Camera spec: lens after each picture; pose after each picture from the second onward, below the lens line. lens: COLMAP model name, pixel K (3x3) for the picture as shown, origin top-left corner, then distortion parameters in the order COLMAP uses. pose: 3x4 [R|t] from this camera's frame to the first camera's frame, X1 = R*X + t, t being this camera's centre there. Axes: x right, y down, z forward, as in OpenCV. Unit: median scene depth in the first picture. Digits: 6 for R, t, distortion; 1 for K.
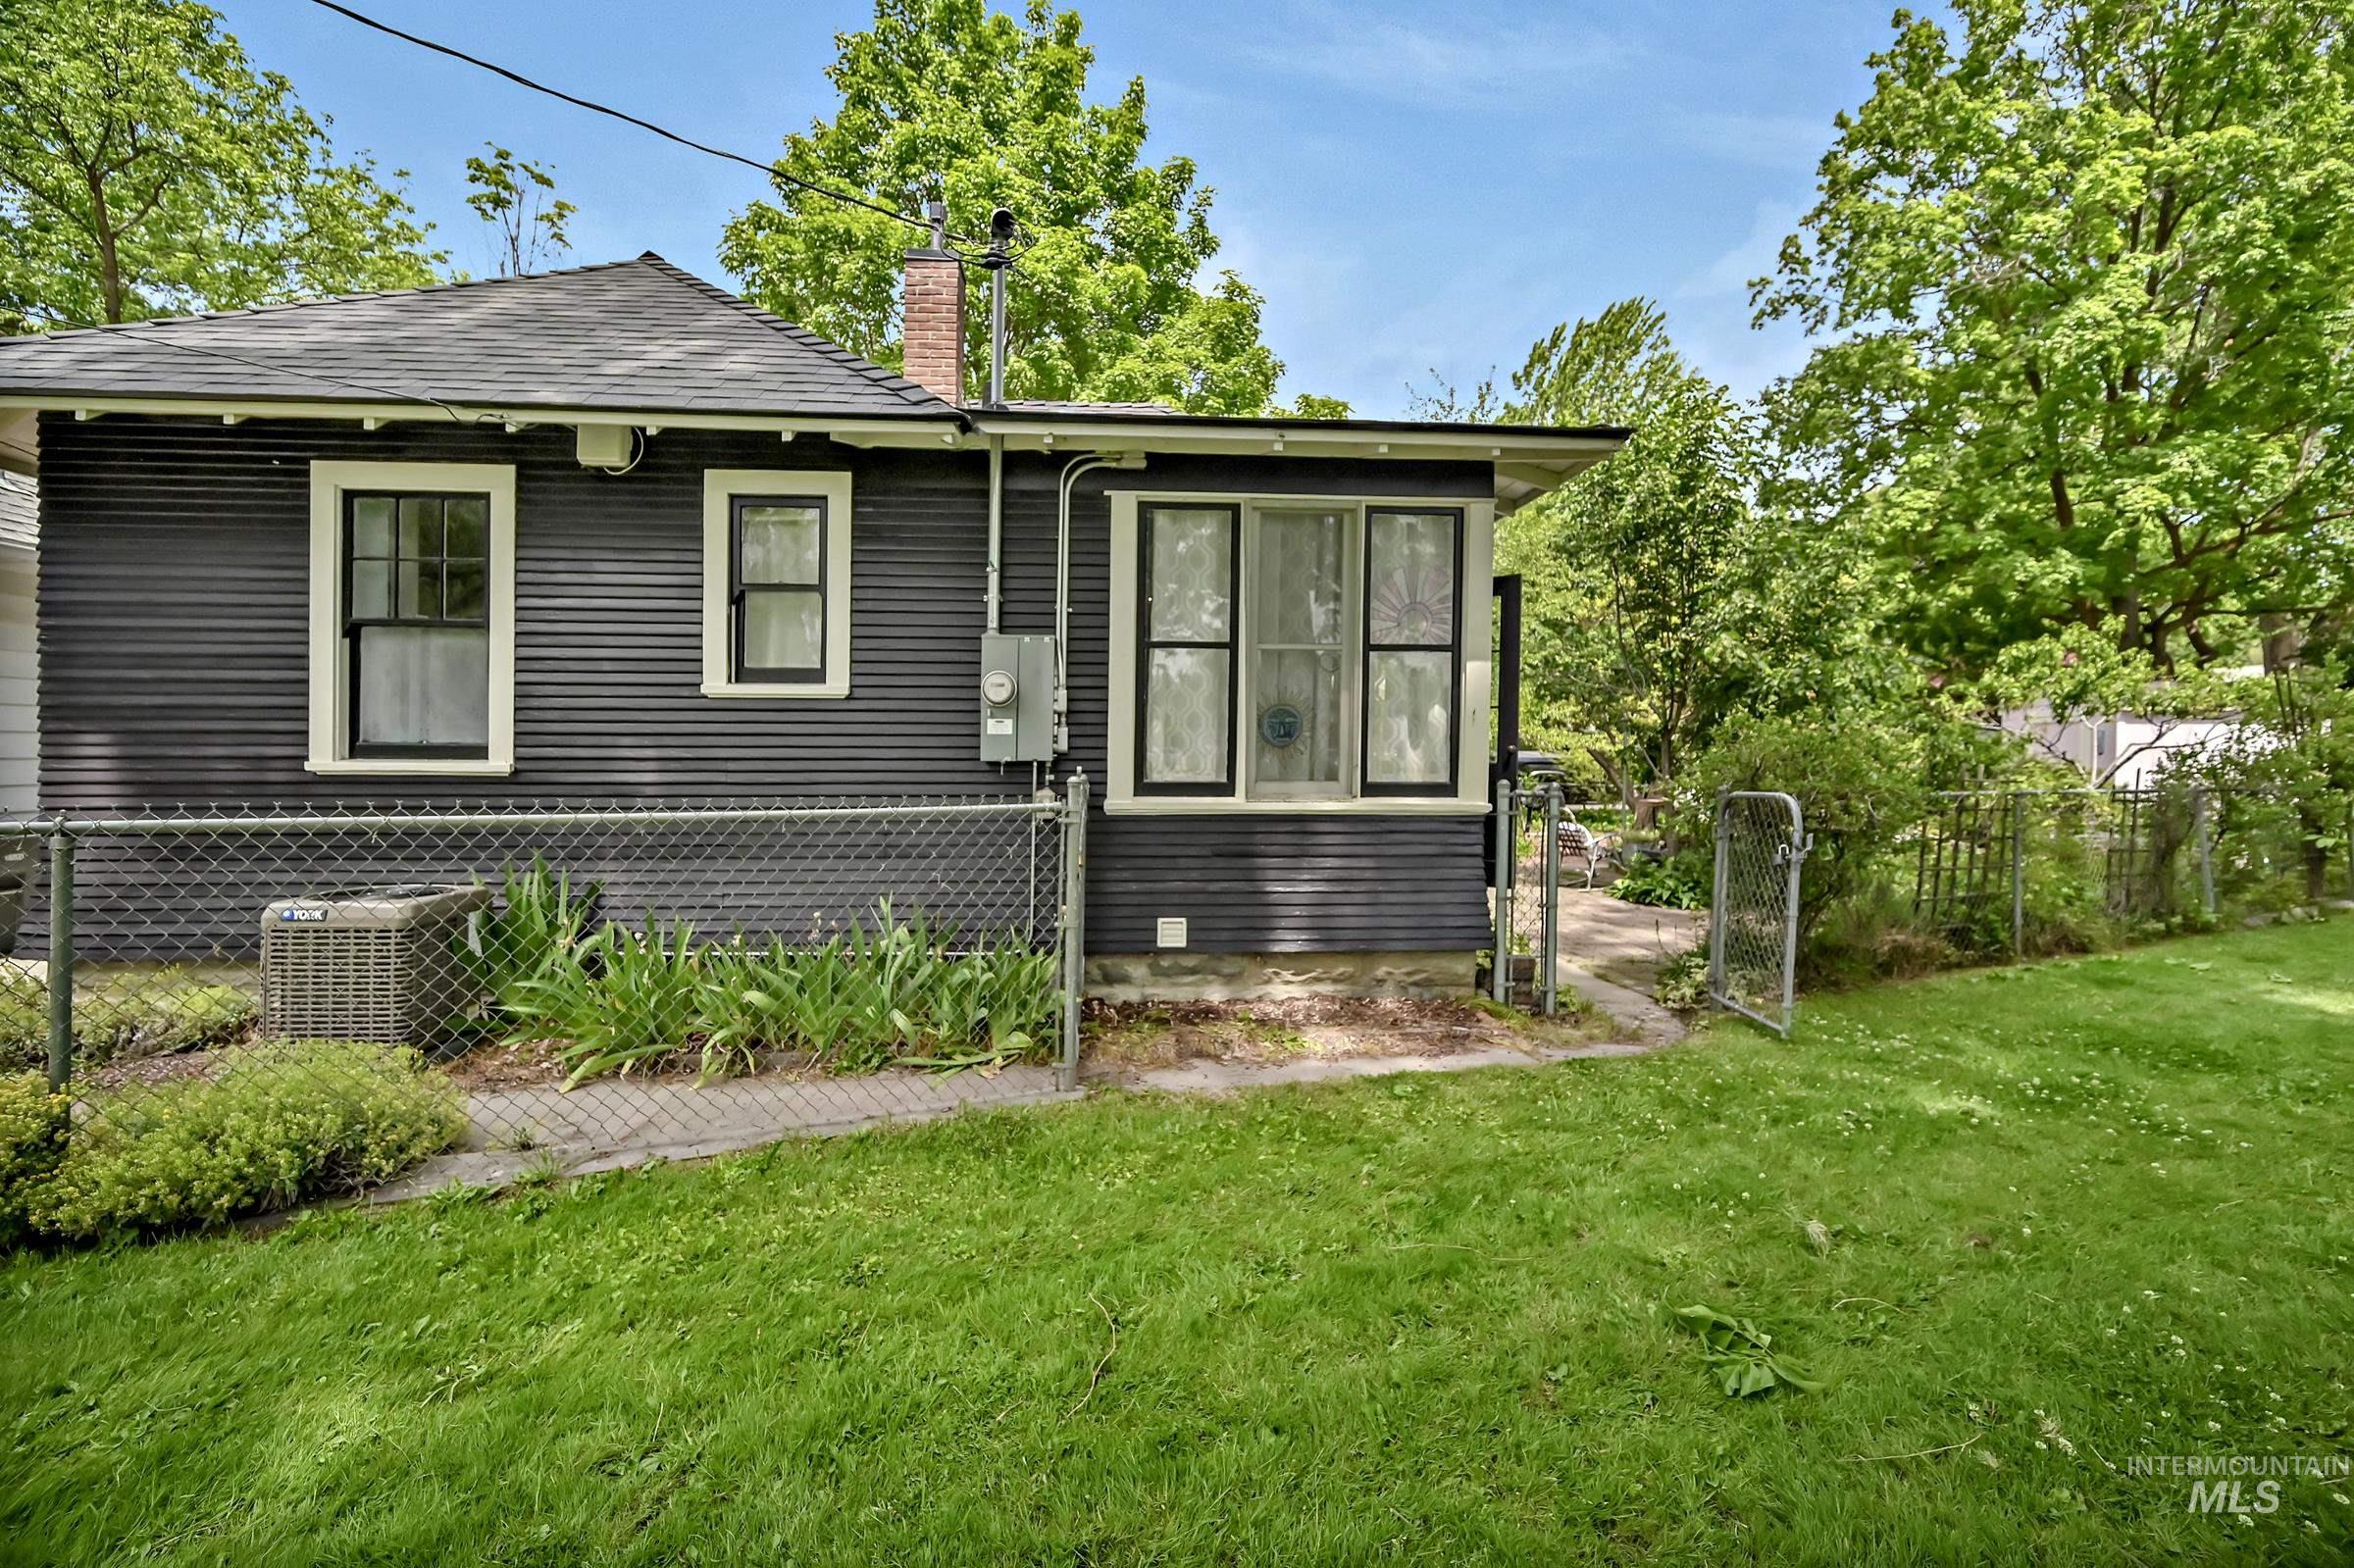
lens RADIAL K [[966.0, 0, 1167.5], [0, 966.0, 786.4], [0, 0, 1]] dist [0.003775, 0.000423]
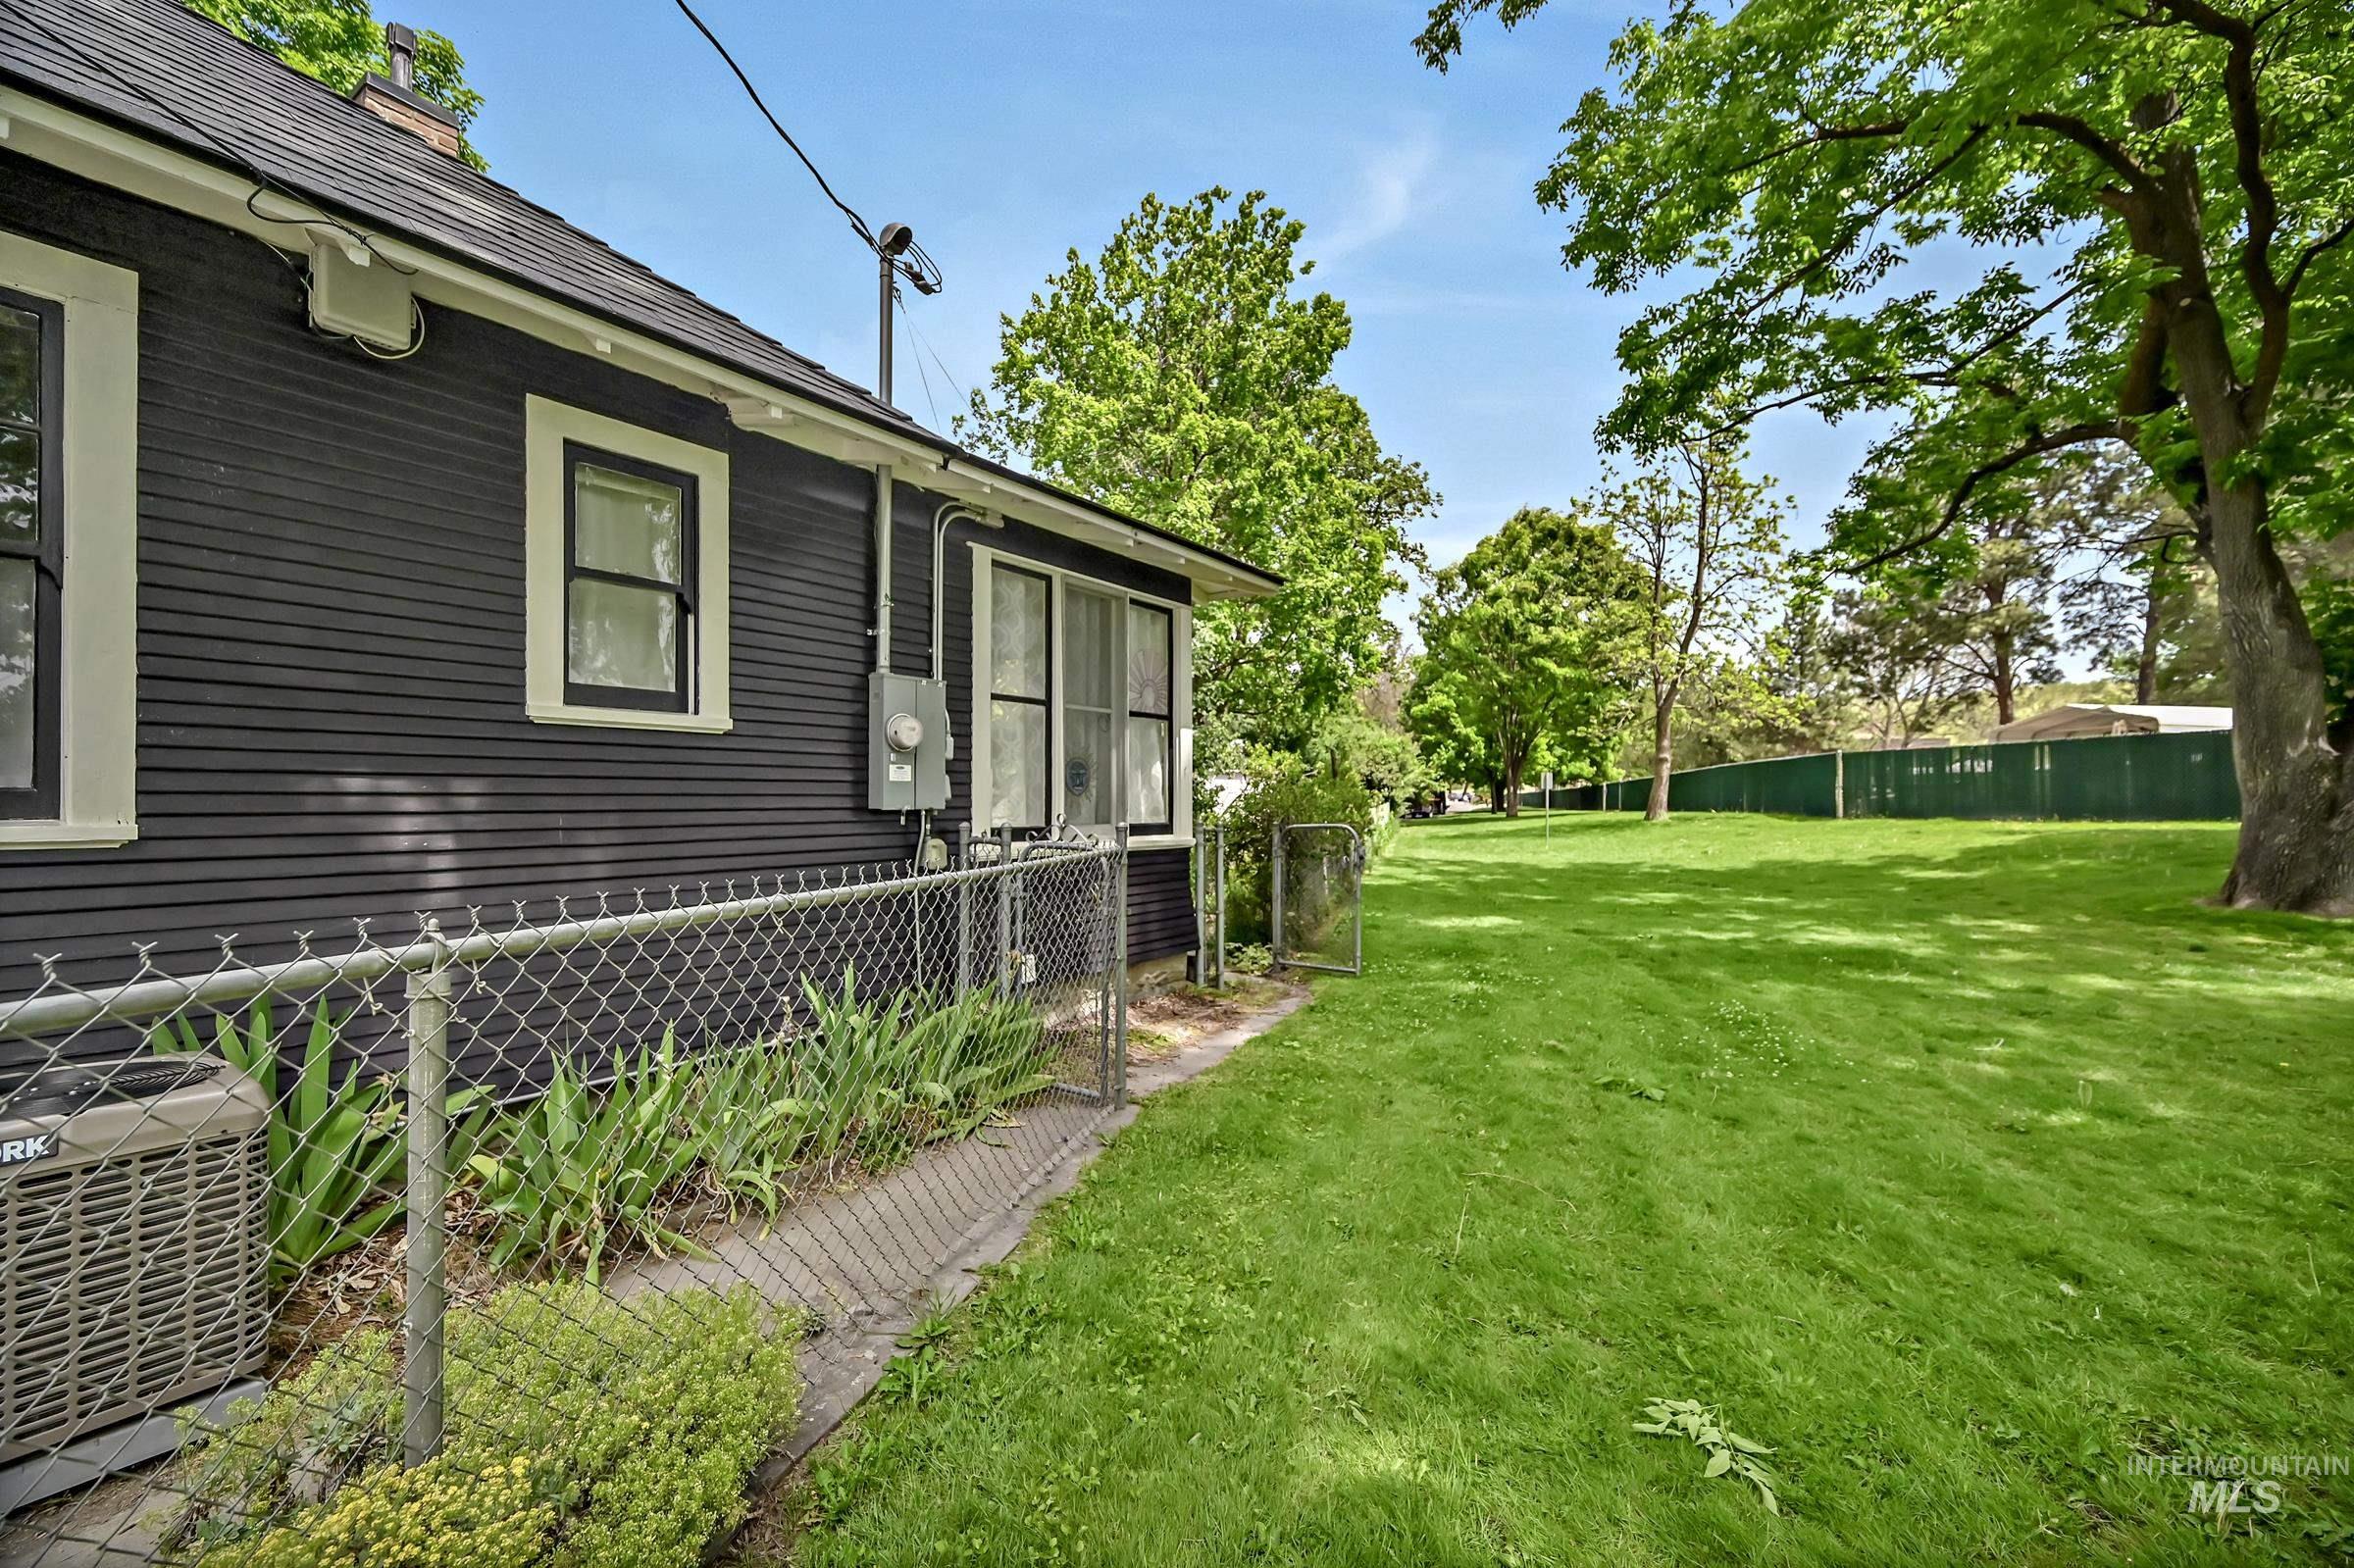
lens RADIAL K [[975.0, 0, 1170.7], [0, 975.0, 810.6], [0, 0, 1]] dist [0.001038, 0.000143]
pose [[0.612216, -0.010745, 0.790618, -0.749118], [0.023166, 0.999722, -0.004352, -0.014848], [-0.790351, 0.020980, 0.612295, 0.212818]]
